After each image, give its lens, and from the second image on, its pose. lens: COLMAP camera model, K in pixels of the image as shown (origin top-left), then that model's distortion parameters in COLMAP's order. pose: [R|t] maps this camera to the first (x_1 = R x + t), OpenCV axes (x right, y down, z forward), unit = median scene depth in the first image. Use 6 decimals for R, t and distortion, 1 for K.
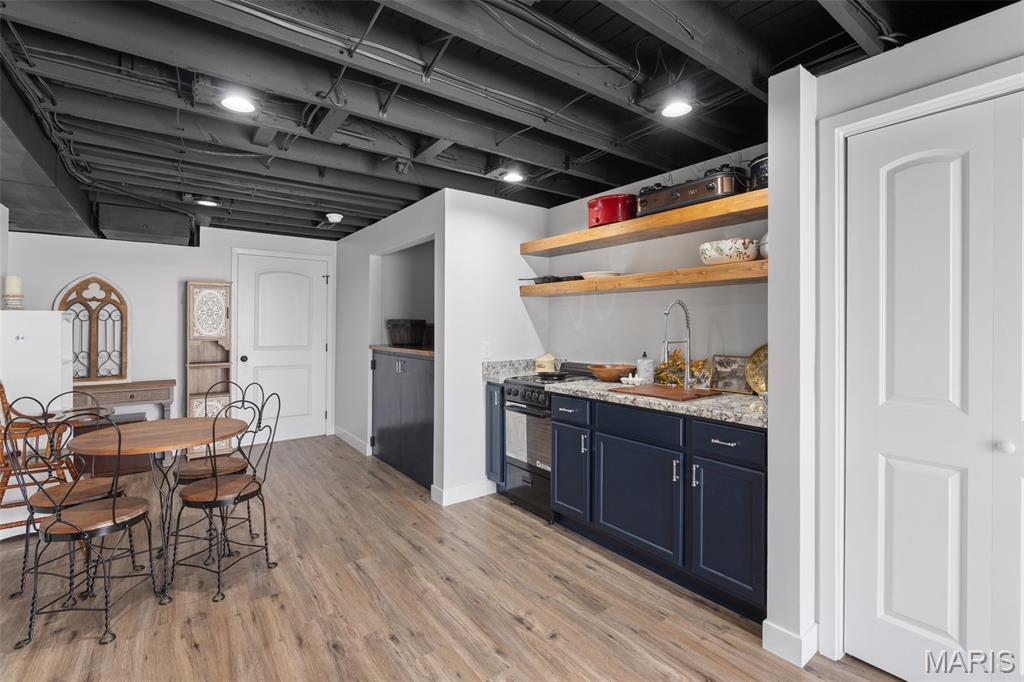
lens RADIAL K [[459.2, 0, 512.7], [0, 459.2, 332.4], [0, 0, 1]] dist [0.001187, 0.000032]
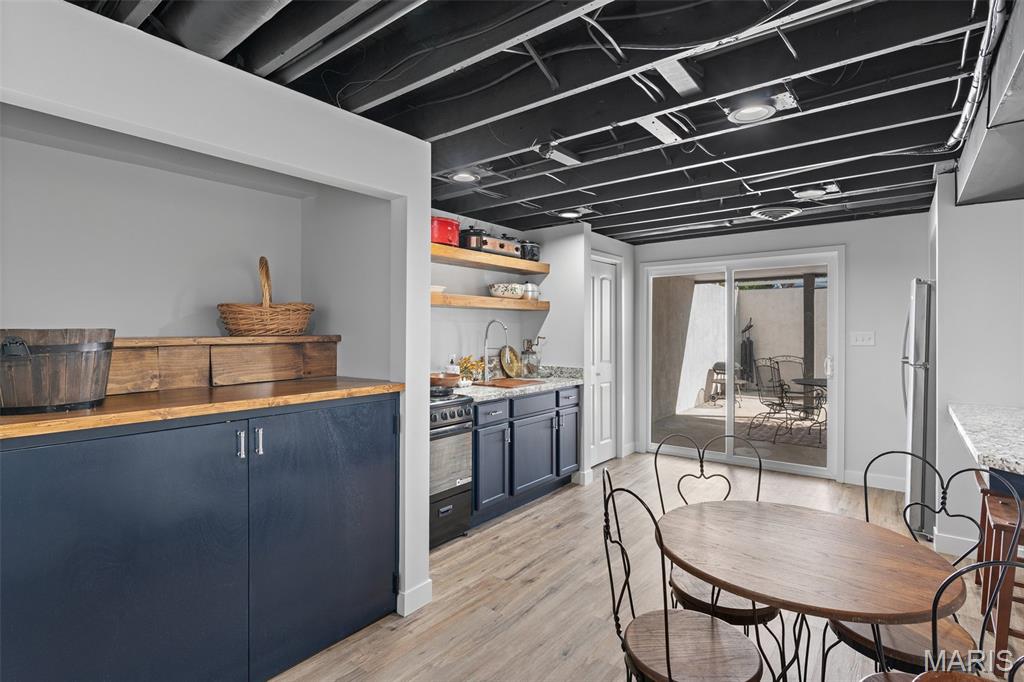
lens RADIAL K [[501.0, 0, 512.5], [0, 501.0, 339.0], [0, 0, 1]] dist [-0.000609, -0.000043]
pose [[-0.265530, -0.015961, 0.963971, -1.098370], [0.006734, 0.999808, 0.018410, -0.035766], [-0.964079, 0.011380, -0.265371, 1.306342]]
